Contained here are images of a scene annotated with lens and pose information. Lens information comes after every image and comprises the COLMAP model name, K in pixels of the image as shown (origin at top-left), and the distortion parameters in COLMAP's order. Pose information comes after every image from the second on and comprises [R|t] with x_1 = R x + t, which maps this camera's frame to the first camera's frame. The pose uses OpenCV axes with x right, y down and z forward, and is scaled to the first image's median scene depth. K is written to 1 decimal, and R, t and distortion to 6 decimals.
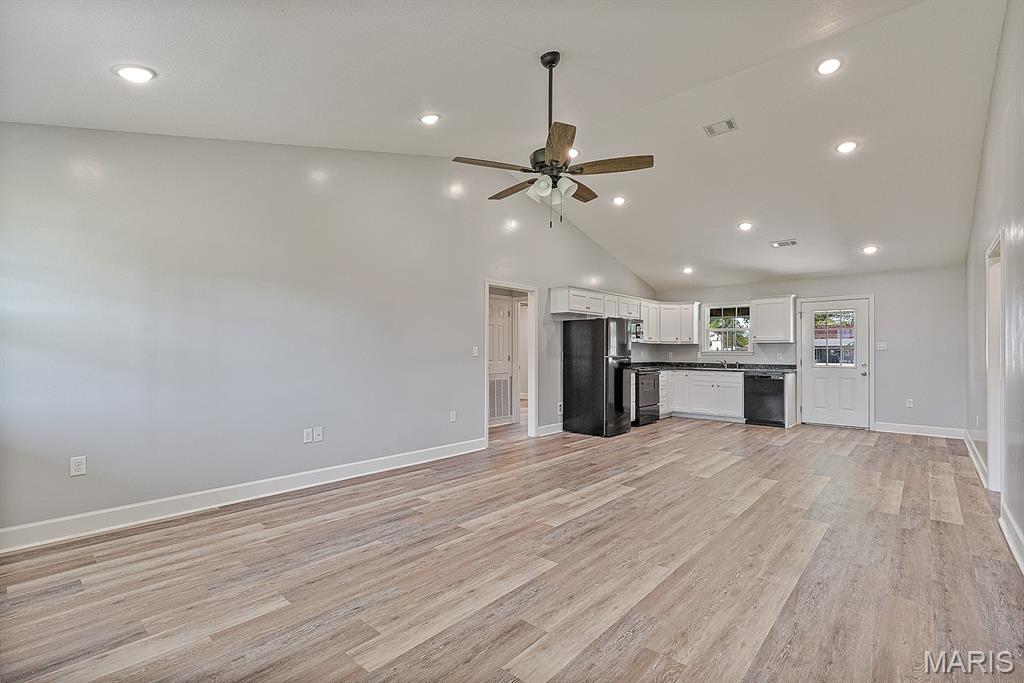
lens RADIAL K [[478.2, 0, 495.6], [0, 478.2, 345.8], [0, 0, 1]] dist [-0.003677, 0.001890]
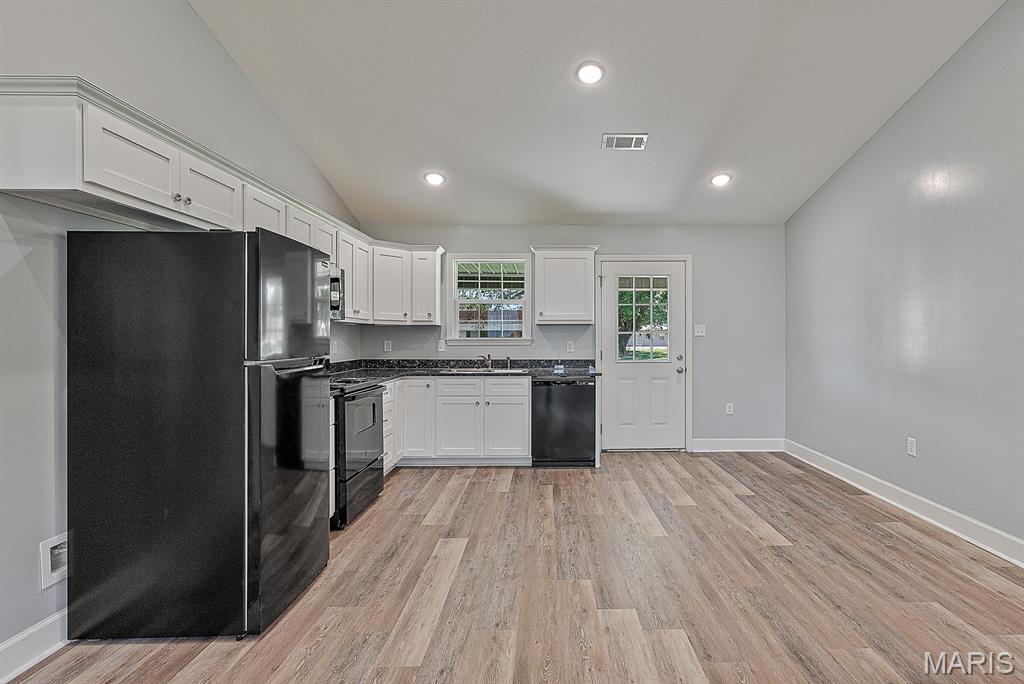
lens RADIAL K [[499.4, 0, 558.5], [0, 499.4, 336.6], [0, 0, 1]] dist [-0.007472, 0.004681]
pose [[0.706552, -0.005587, 0.707639, 0.145975], [-0.002768, 0.999939, 0.010658, 0.003339], [-0.707656, -0.009489, 0.706493, 0.643060]]
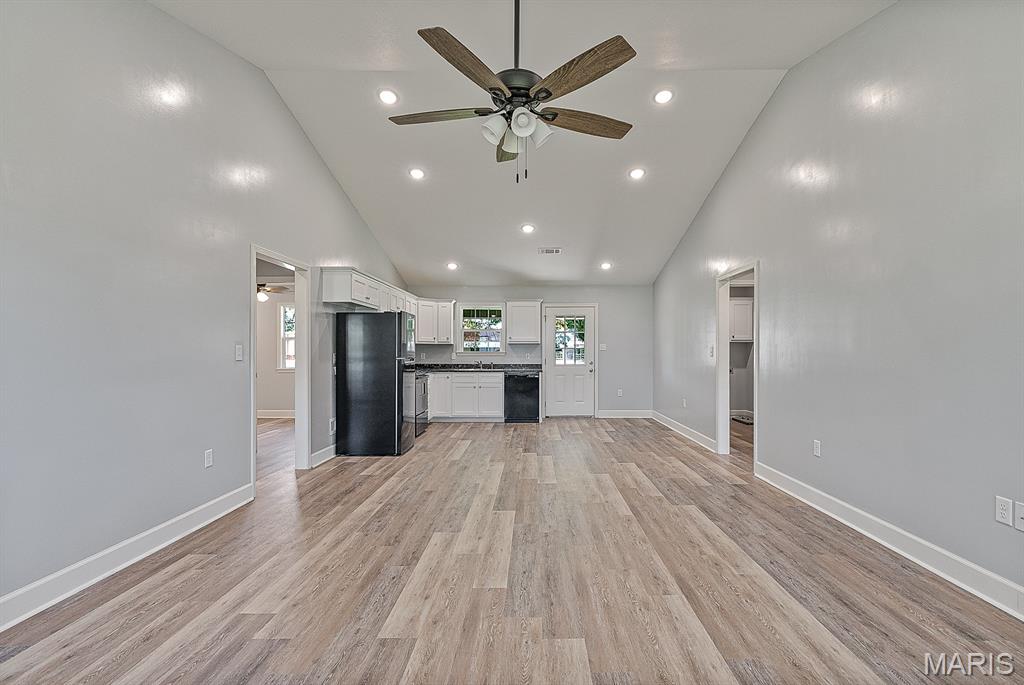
lens RADIAL K [[499.4, 0, 533.9], [0, 499.4, 350.6], [0, 0, 1]] dist [-0.007472, 0.004681]
pose [[0.727523, -0.001680, 0.686081, -0.189098], [-0.003822, 0.999972, 0.006501, 0.002274], [-0.686073, -0.007352, 0.727496, 0.205966]]
